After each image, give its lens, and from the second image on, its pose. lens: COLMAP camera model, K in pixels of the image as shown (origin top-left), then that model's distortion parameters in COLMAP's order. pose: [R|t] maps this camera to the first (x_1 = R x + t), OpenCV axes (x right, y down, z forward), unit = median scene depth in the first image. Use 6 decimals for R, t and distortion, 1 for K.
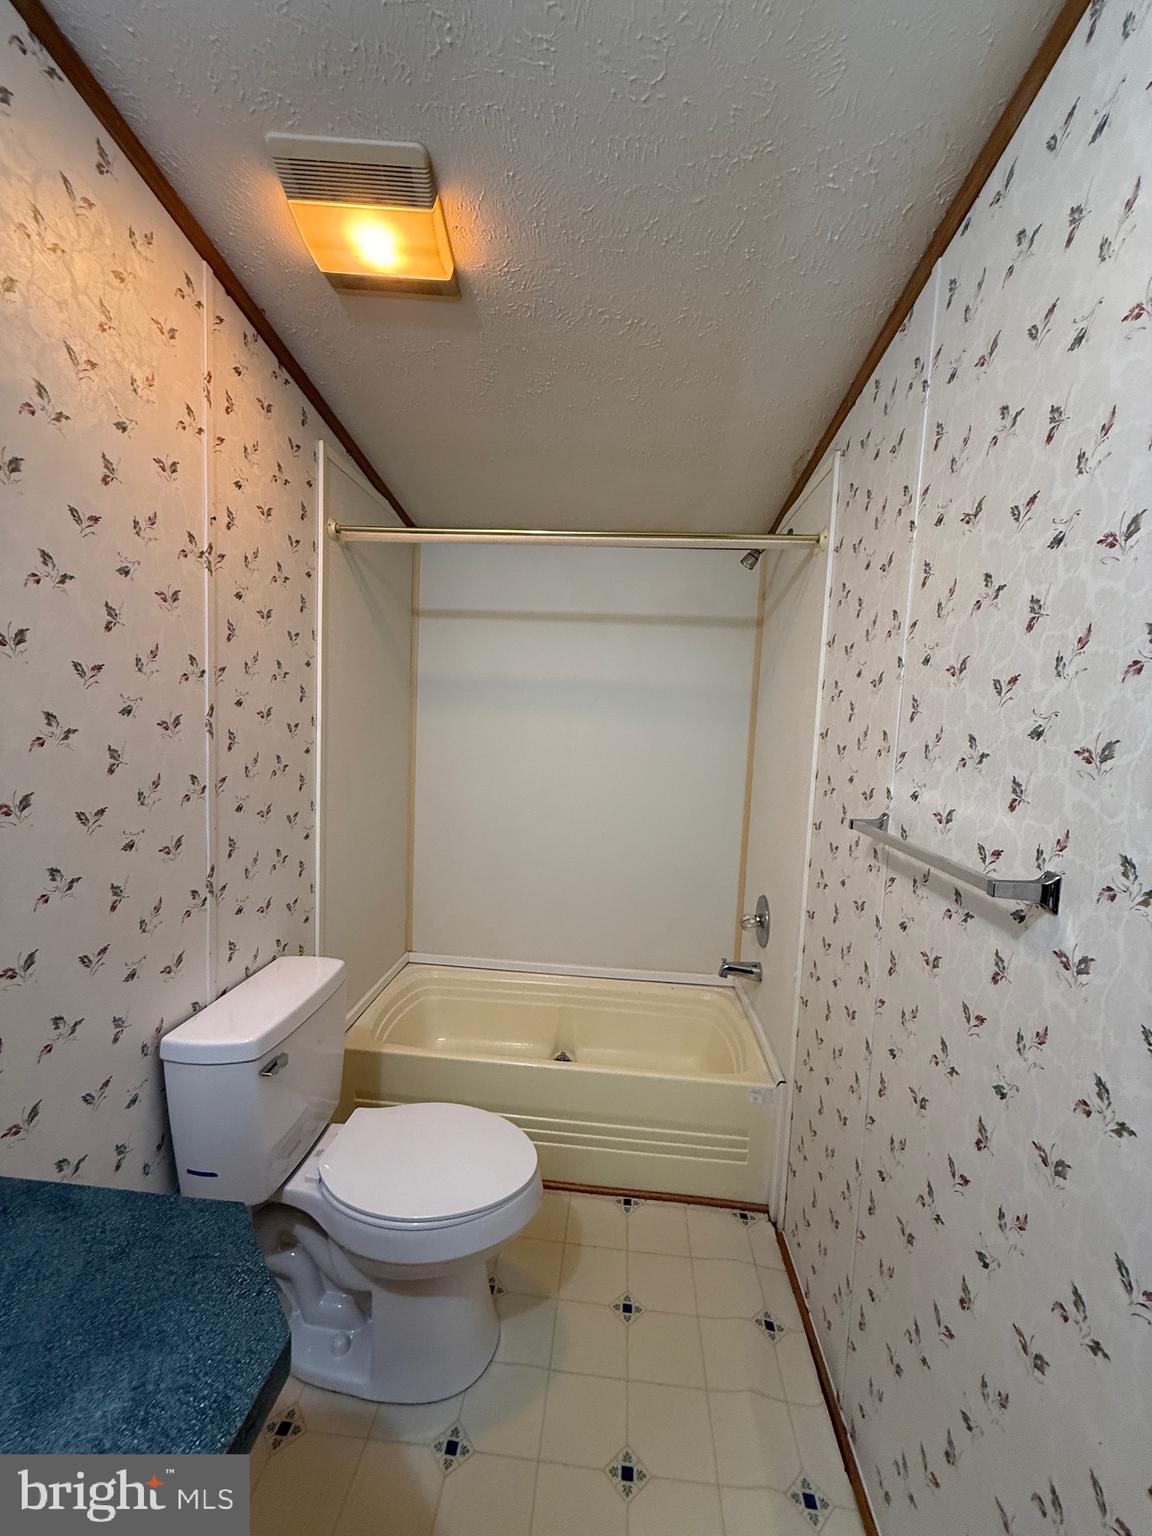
lens RADIAL K [[611.2, 0, 575.5], [0, 611.2, 763.6], [0, 0, 1]] dist [0.001675, -0.000253]
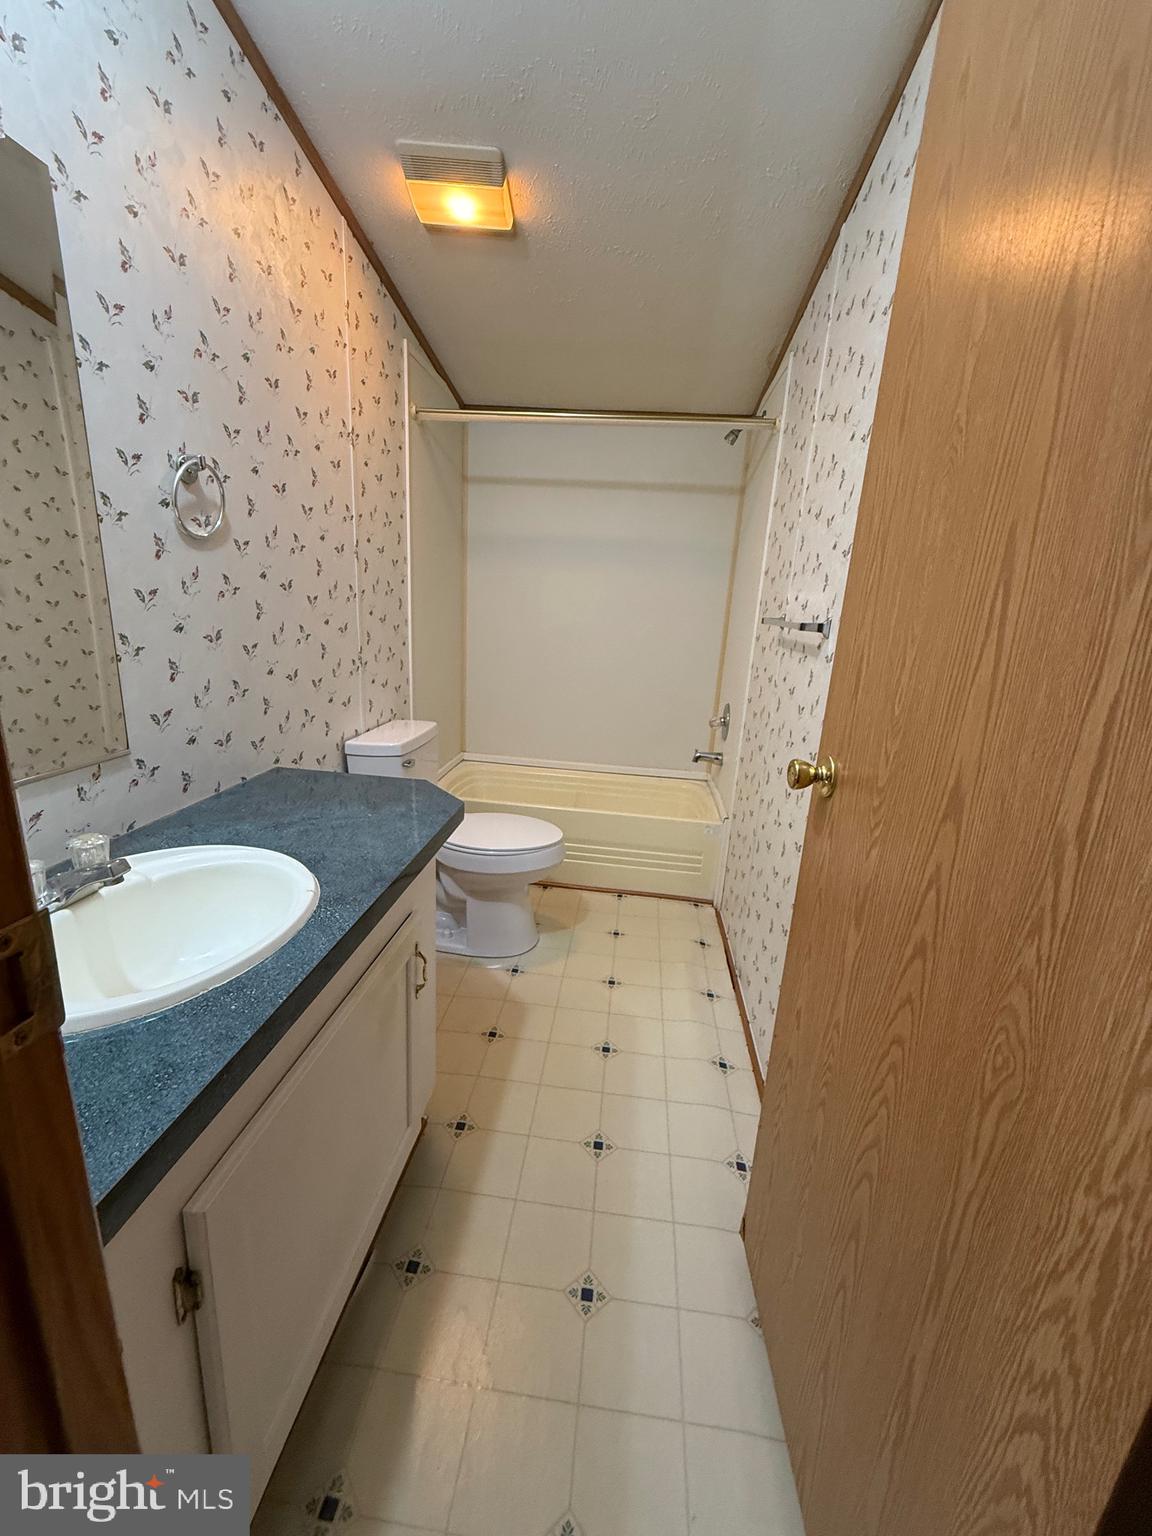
lens RADIAL K [[611.2, 0, 575.5], [0, 611.2, 763.6], [0, 0, 1]] dist [0.001675, -0.000253]
pose [[0.999516, 0.020431, -0.023477, 0.005387], [-0.015740, 0.982611, 0.185005, 0.148775], [0.026849, -0.184546, 0.982457, -0.546659]]
